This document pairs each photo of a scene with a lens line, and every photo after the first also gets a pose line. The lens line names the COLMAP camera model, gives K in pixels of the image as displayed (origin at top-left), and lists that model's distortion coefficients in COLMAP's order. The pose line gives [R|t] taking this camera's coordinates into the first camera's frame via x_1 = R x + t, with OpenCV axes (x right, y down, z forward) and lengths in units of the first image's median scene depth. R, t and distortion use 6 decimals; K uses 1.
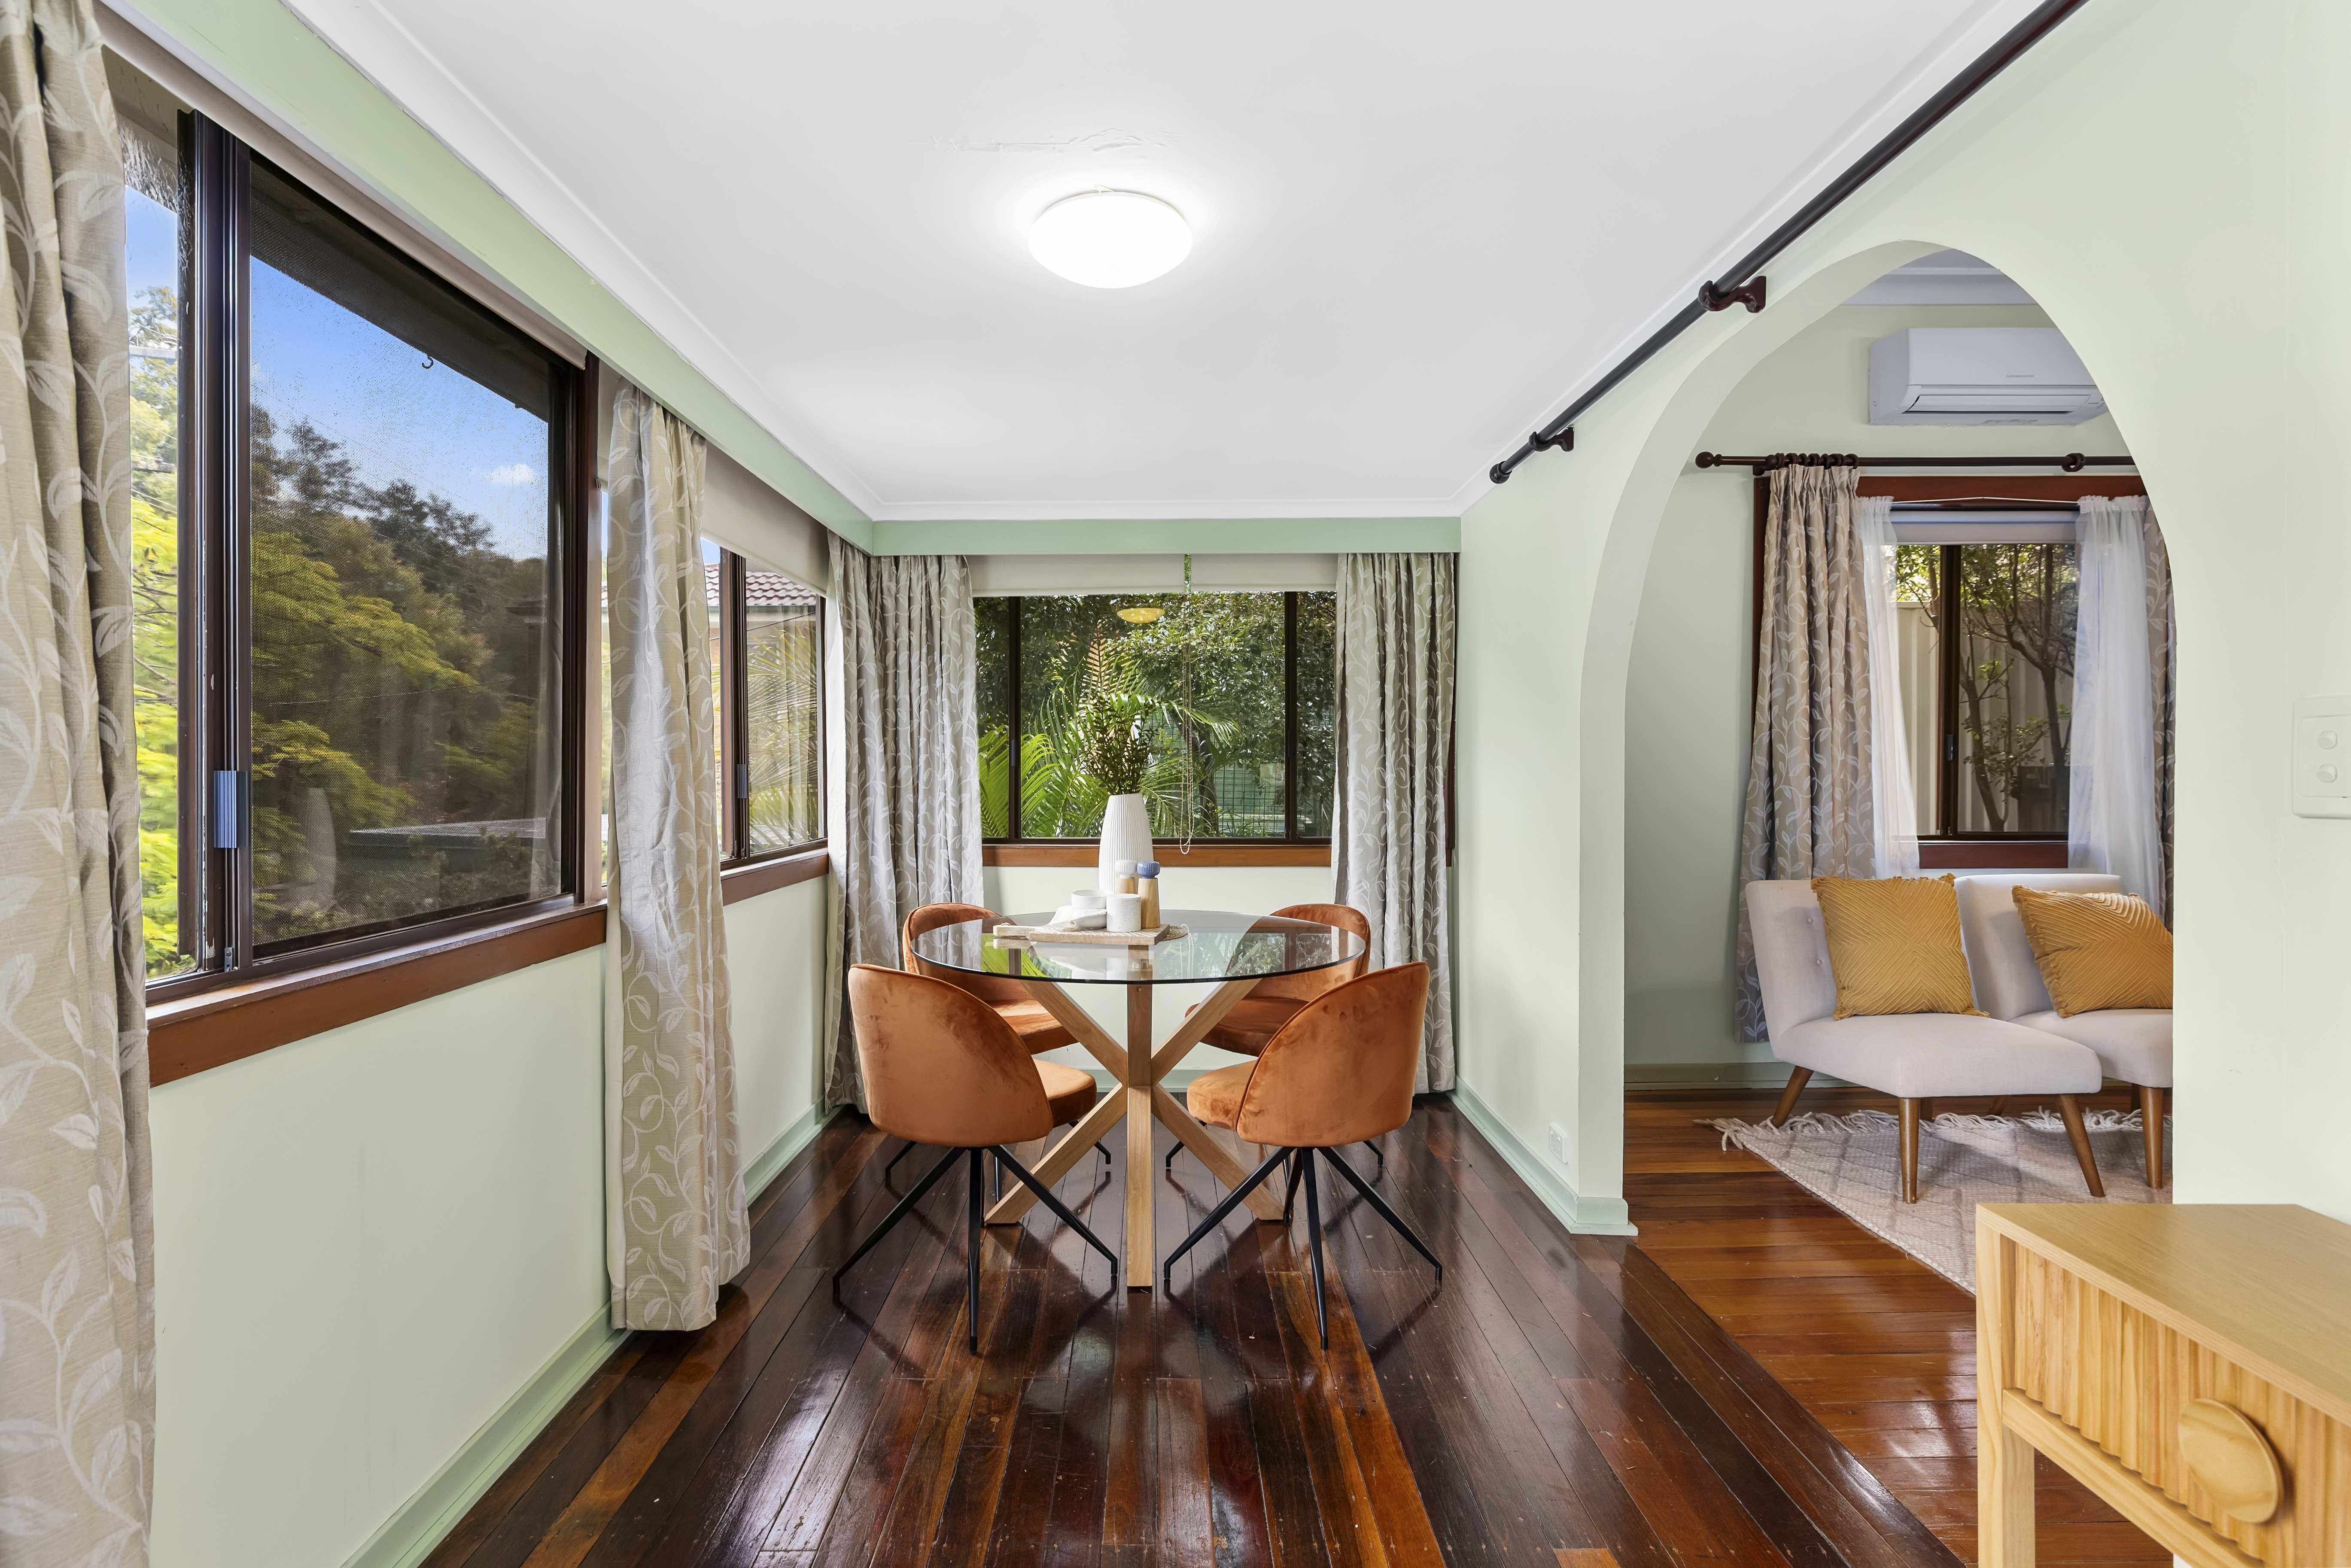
lens RADIAL K [[1146.5, 0, 1177.6], [0, 1146.5, 784.8], [0, 0, 1]] dist [-0.001564, -0.000225]
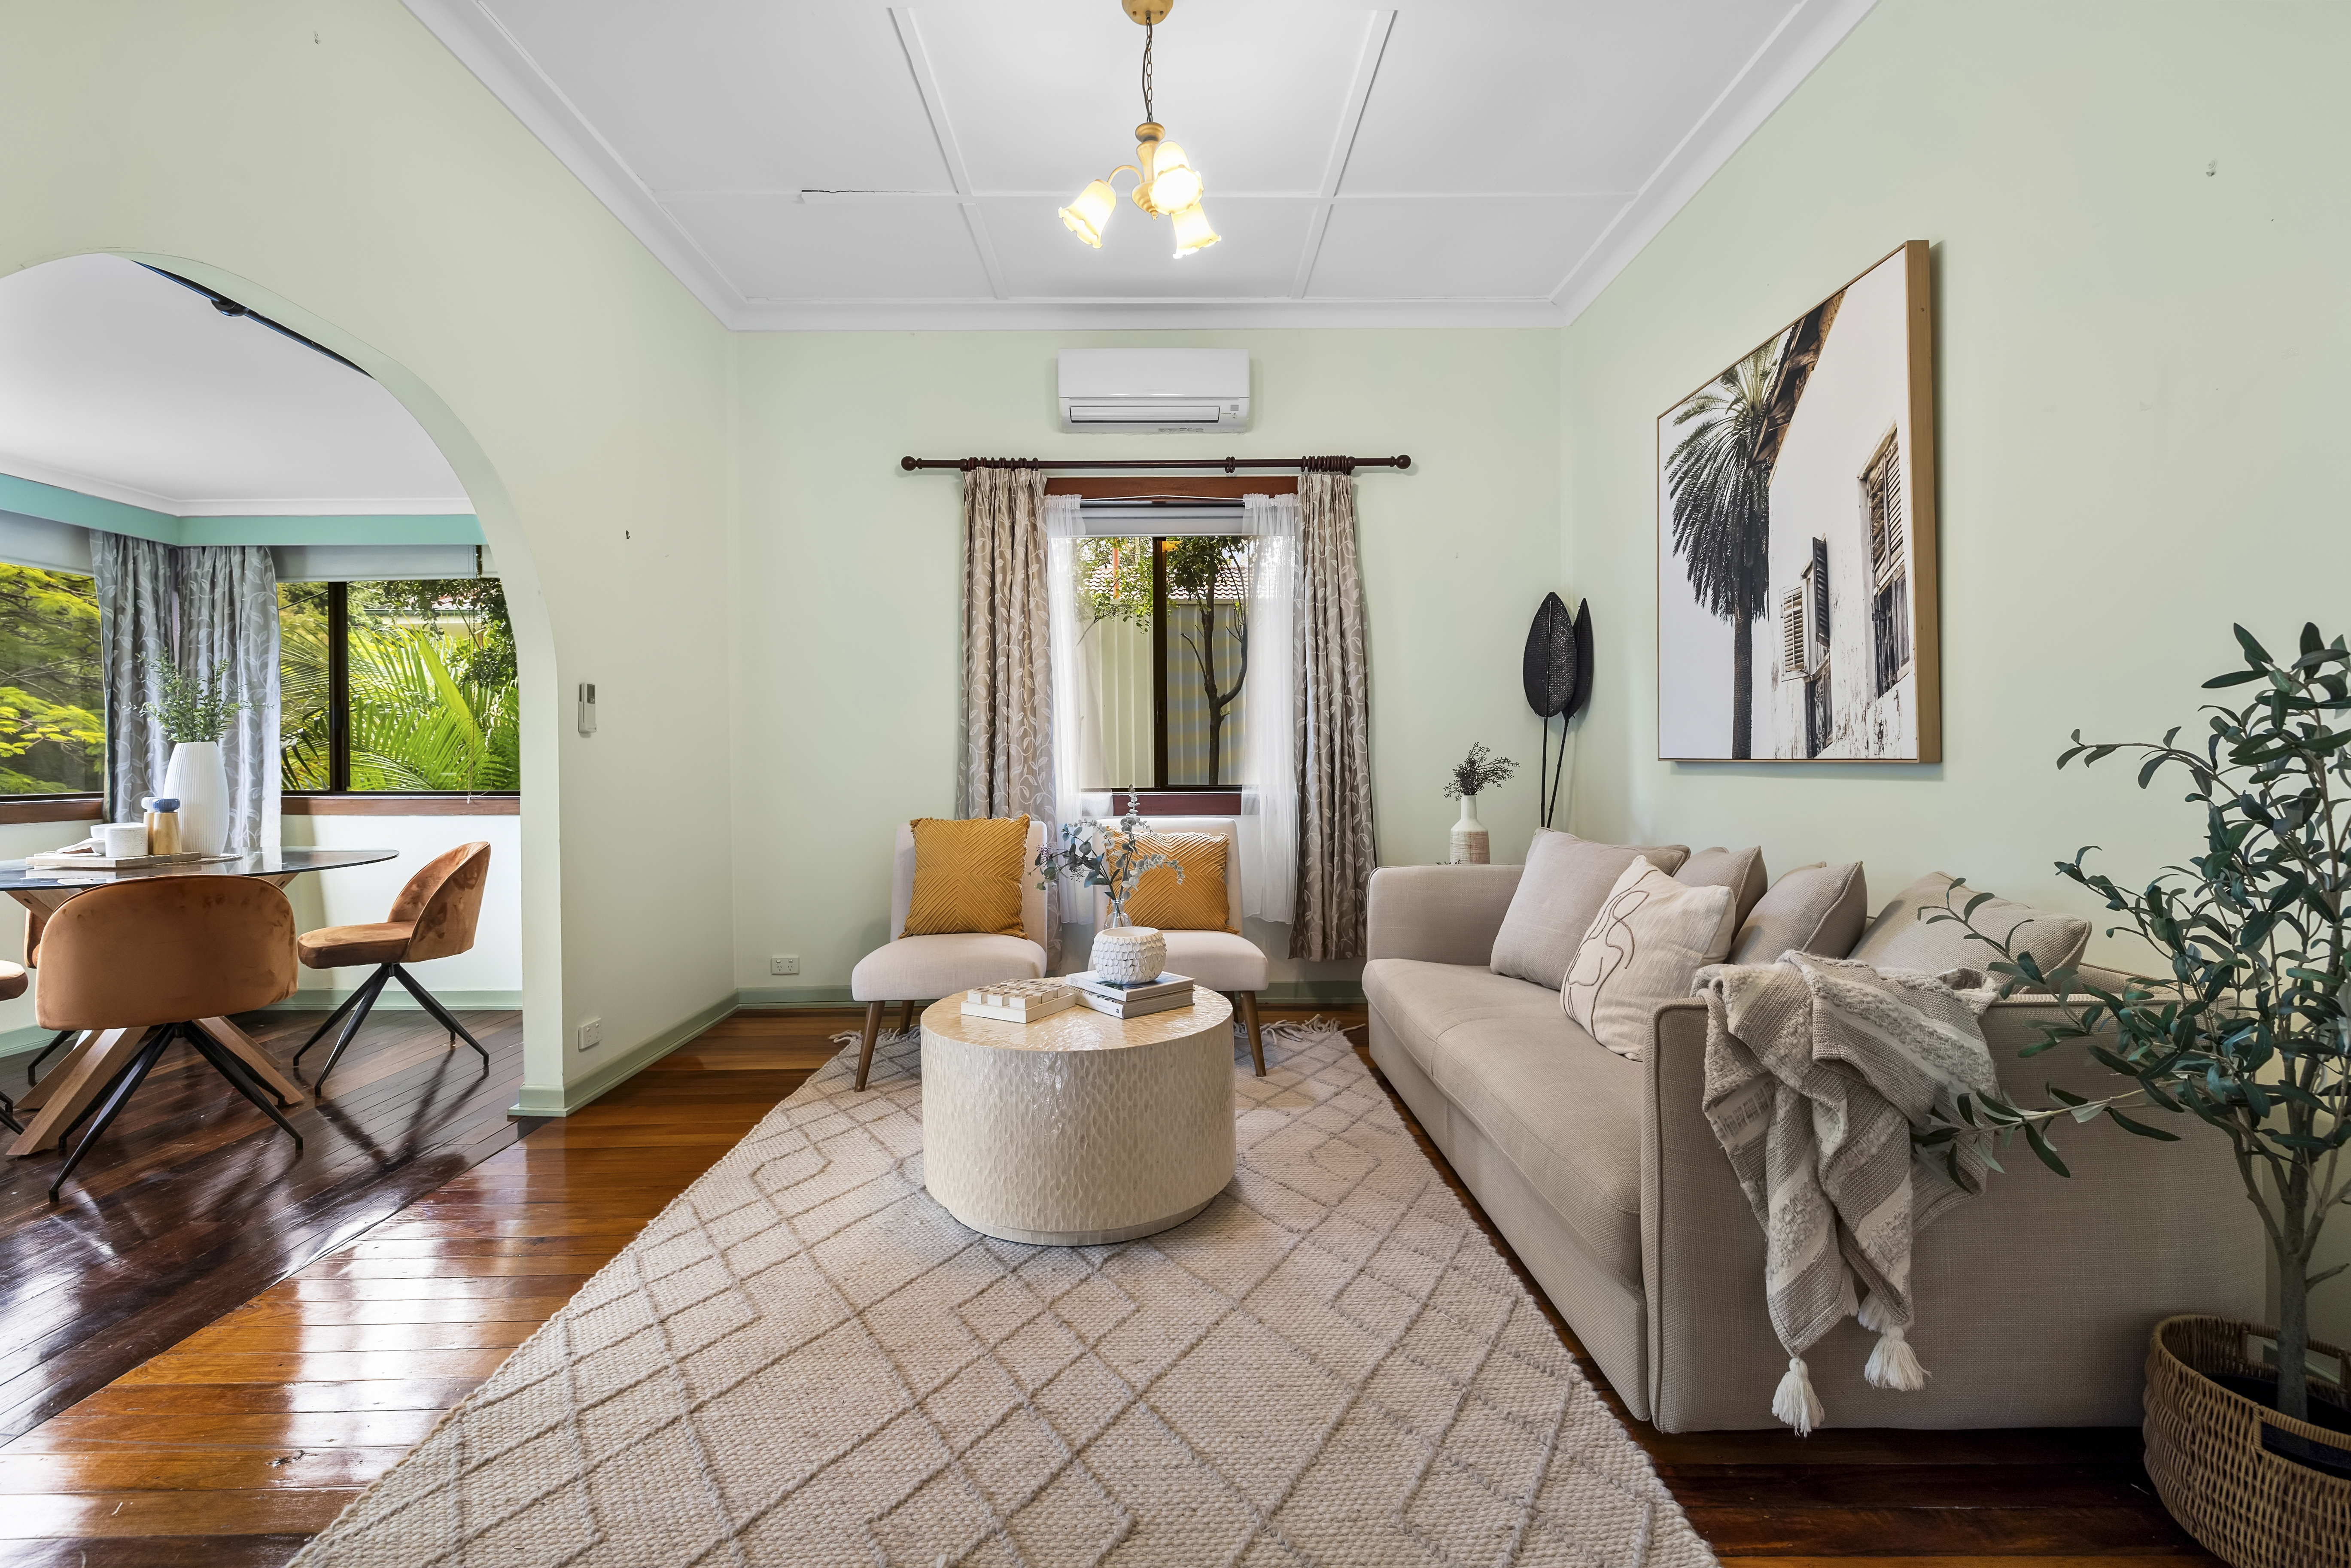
lens RADIAL K [[1002.0, 0, 1173.0], [0, 1002.0, 763.6], [0, 0, 1]] dist [0.002165, 0.000068]
pose [[0.999983, -0.001458, -0.005702, 0.732488], [0.001379, 0.999904, -0.013807, 0.035888], [0.005721, 0.013799, 0.999888, -0.013920]]
